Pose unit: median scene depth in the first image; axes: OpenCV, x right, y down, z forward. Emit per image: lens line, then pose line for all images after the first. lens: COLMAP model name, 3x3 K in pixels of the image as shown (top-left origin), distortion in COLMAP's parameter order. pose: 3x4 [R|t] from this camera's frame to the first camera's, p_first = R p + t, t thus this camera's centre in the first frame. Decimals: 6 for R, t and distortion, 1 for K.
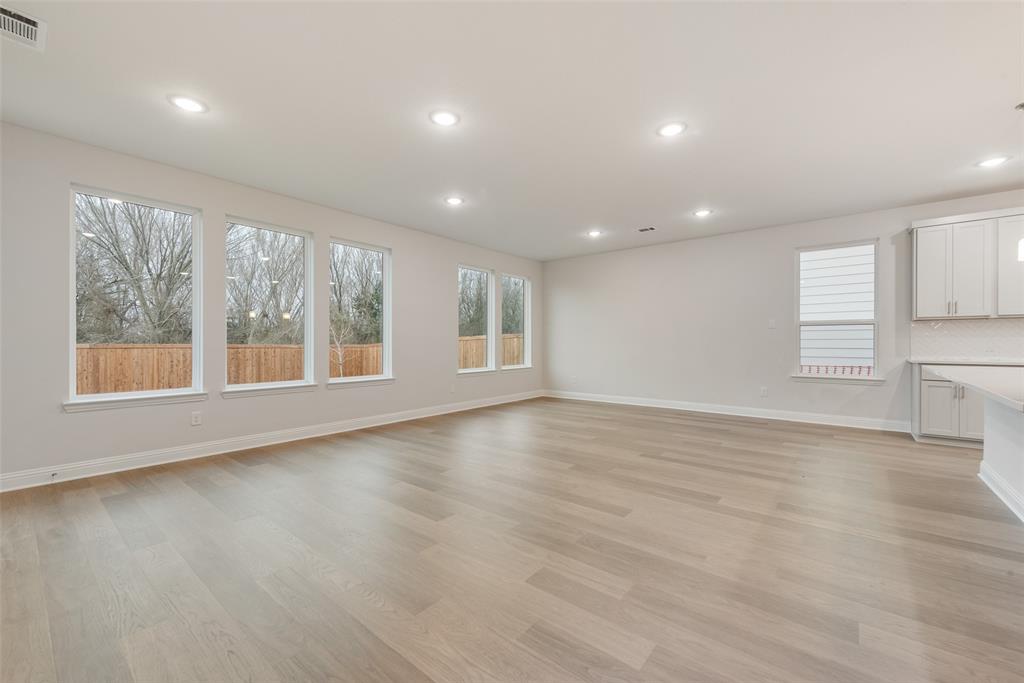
lens RADIAL K [[409.2, 0, 513.4], [0, 409.2, 344.9], [0, 0, 1]] dist [0.021052, -0.008826]
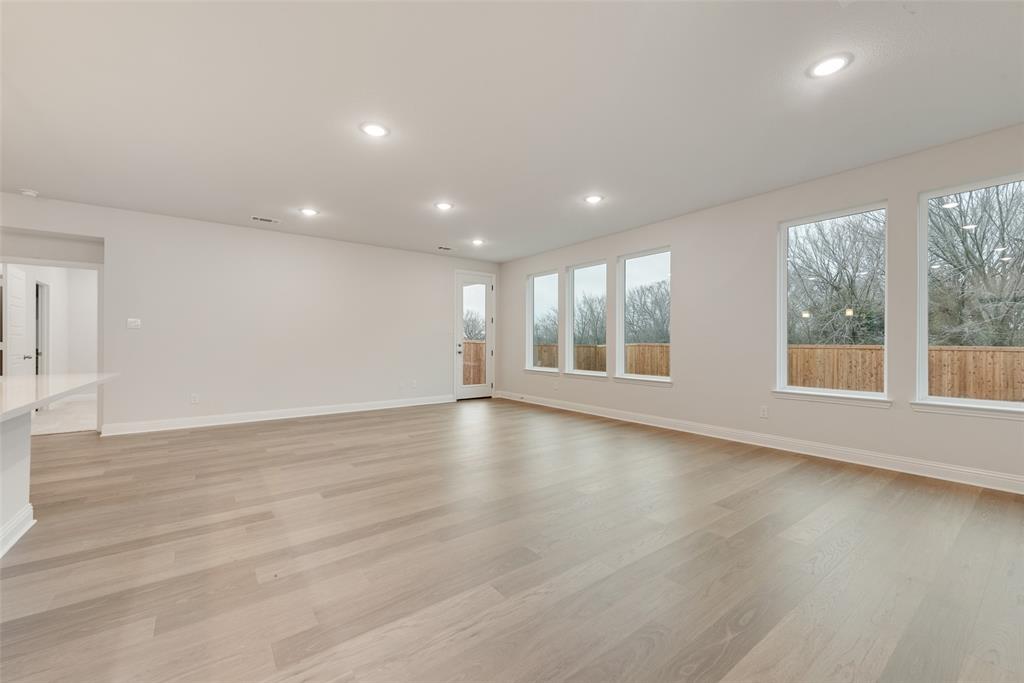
lens RADIAL K [[409.2, 0, 513.4], [0, 409.2, 344.9], [0, 0, 1]] dist [0.021052, -0.008826]
pose [[-0.236445, 0.005204, -0.971631, 0.808374], [-0.006937, 0.999951, 0.007043, -0.007993], [0.971620, 0.008406, -0.236397, 0.994361]]
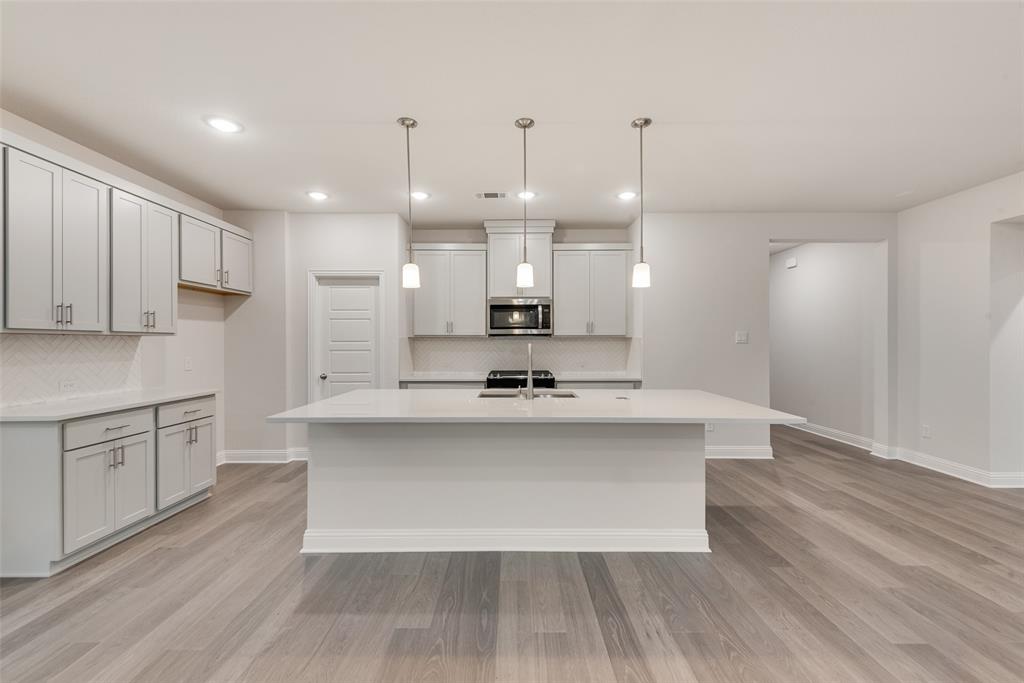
lens RADIAL K [[409.2, 0, 513.4], [0, 409.2, 344.9], [0, 0, 1]] dist [0.021052, -0.008826]
pose [[-0.637020, 0.000947, 0.770846, 0.207855], [0.006511, 0.999970, 0.004152, -0.042158], [-0.770819, 0.007664, -0.637008, 0.811431]]
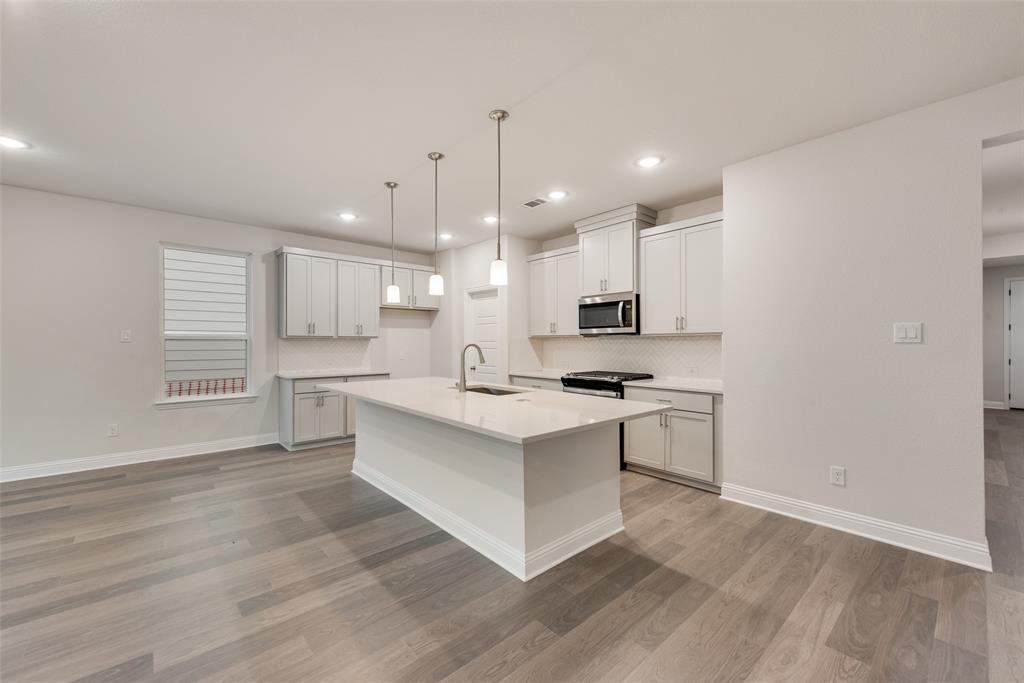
lens RADIAL K [[409.2, 0, 513.4], [0, 409.2, 344.9], [0, 0, 1]] dist [0.021052, -0.008826]
pose [[0.153672, -0.000479, 0.988122, 0.002793], [0.003374, 0.999994, -0.000040, -0.038131], [-0.988116, 0.003340, 0.153673, 0.238028]]
